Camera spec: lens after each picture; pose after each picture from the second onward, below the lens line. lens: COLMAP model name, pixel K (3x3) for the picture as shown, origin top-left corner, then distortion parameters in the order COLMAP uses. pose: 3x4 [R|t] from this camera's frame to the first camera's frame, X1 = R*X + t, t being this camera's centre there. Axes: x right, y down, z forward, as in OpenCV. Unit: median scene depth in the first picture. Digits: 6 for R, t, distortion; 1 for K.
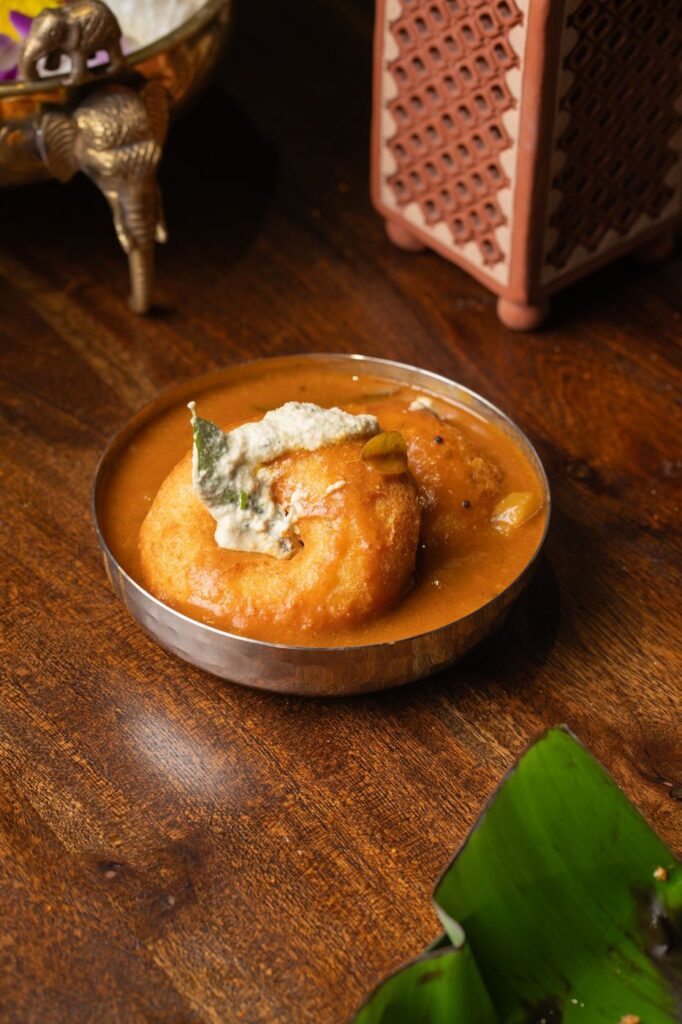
lens RADIAL K [[2878.3, 0, 341.0], [0, 2878.3, 512.0], [0, 0, 1]] dist [0.674382, -6.170061]
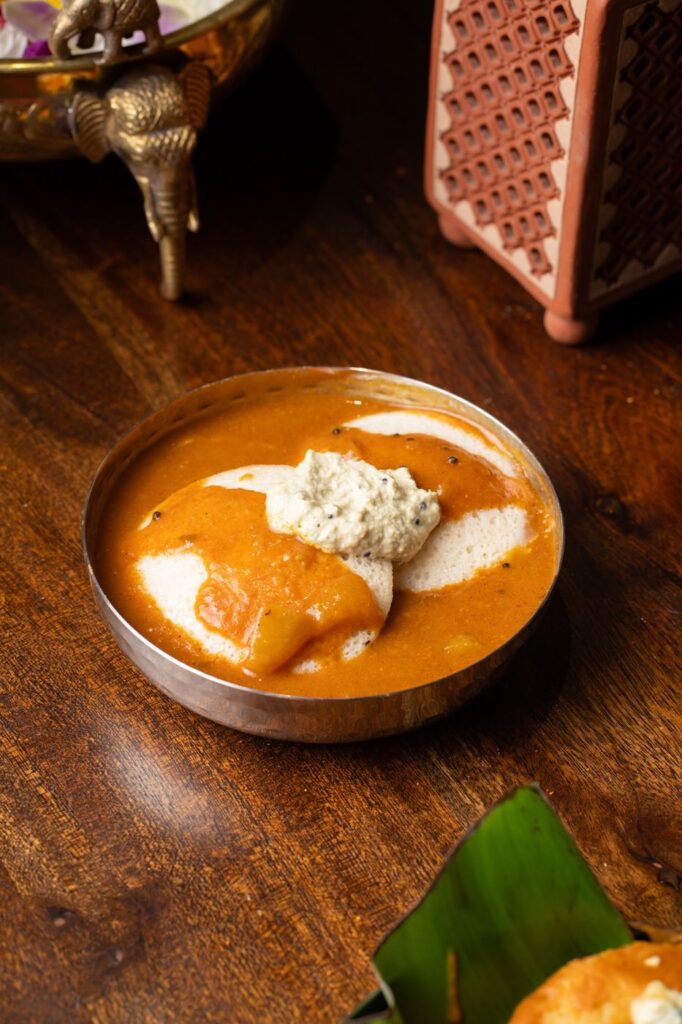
lens RADIAL K [[2878.3, 0, 341.0], [0, 2878.3, 512.0], [0, 0, 1]] dist [0.674382, -6.170061]
pose [[0.995813, 0.069352, -0.059548, 0.051264], [-0.066149, 0.996338, 0.054172, -0.057400], [0.063087, -0.050006, 0.996754, 0.047761]]
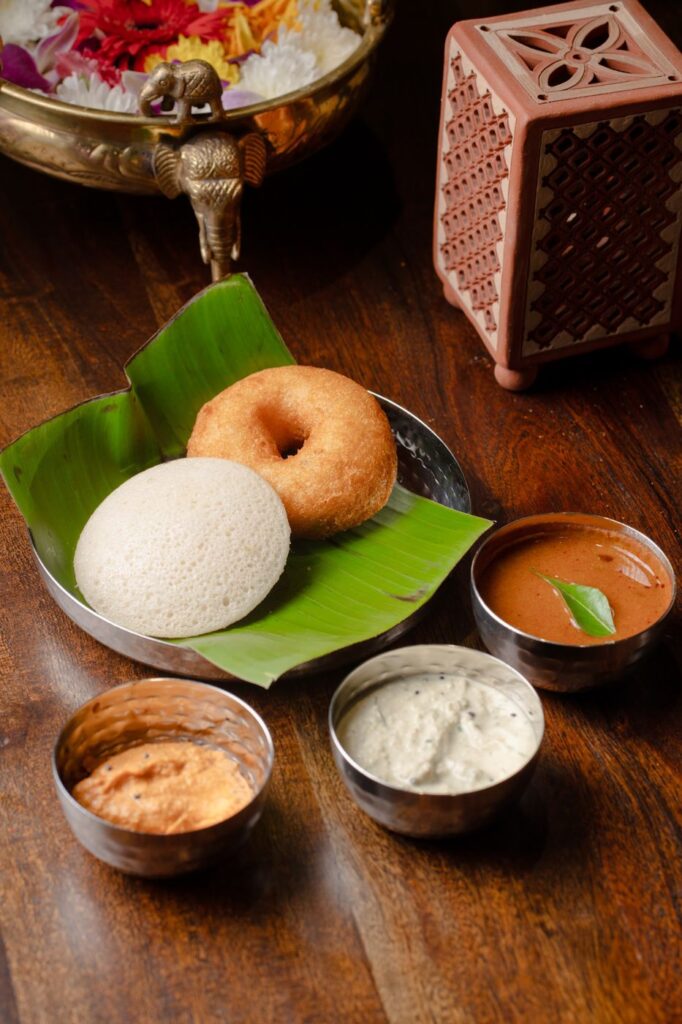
lens RADIAL K [[2809.7, 0, 342.9], [0, 2809.7, 531.9], [0, 0, 1]] dist [0.503143, -4.308711]
pose [[0.942364, 0.221243, -0.251000, 0.324180], [-0.220471, 0.974883, 0.031563, -0.027937], [0.251679, 0.025594, 0.967472, -0.172921]]
